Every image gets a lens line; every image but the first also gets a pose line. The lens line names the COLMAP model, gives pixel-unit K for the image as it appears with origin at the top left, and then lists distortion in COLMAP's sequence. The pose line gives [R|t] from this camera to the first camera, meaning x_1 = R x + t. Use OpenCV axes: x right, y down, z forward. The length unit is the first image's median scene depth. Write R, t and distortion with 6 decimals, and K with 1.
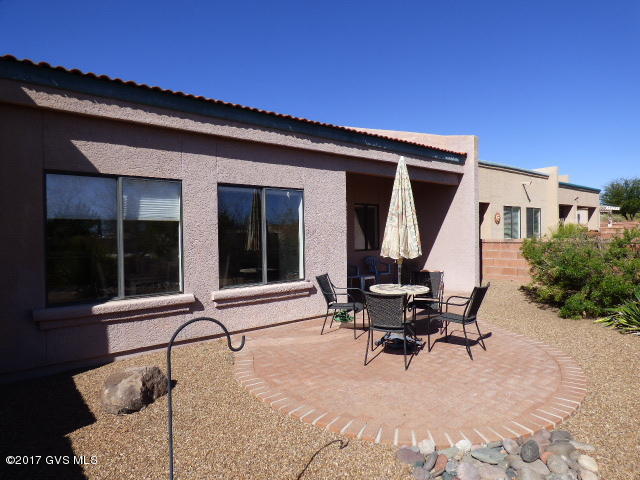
lens RADIAL K [[386.2, 0, 321.0], [0, 386.2, 241.0], [0, 0, 1]] dist [-0.029614, 0.003830]
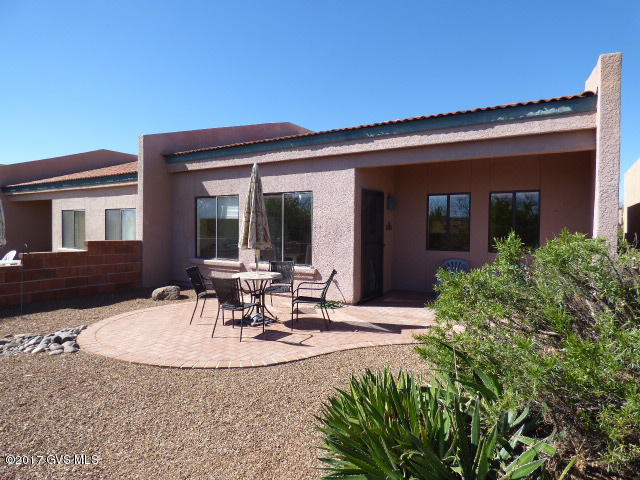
lens RADIAL K [[386.2, 0, 321.1], [0, 386.2, 237.5], [0, 0, 1]] dist [-0.029614, 0.003830]
pose [[0.320948, 0.050962, -0.945725, 1.378535], [-0.022281, 0.998681, 0.046254, -0.056001], [0.946835, 0.006226, 0.321661, 0.792591]]
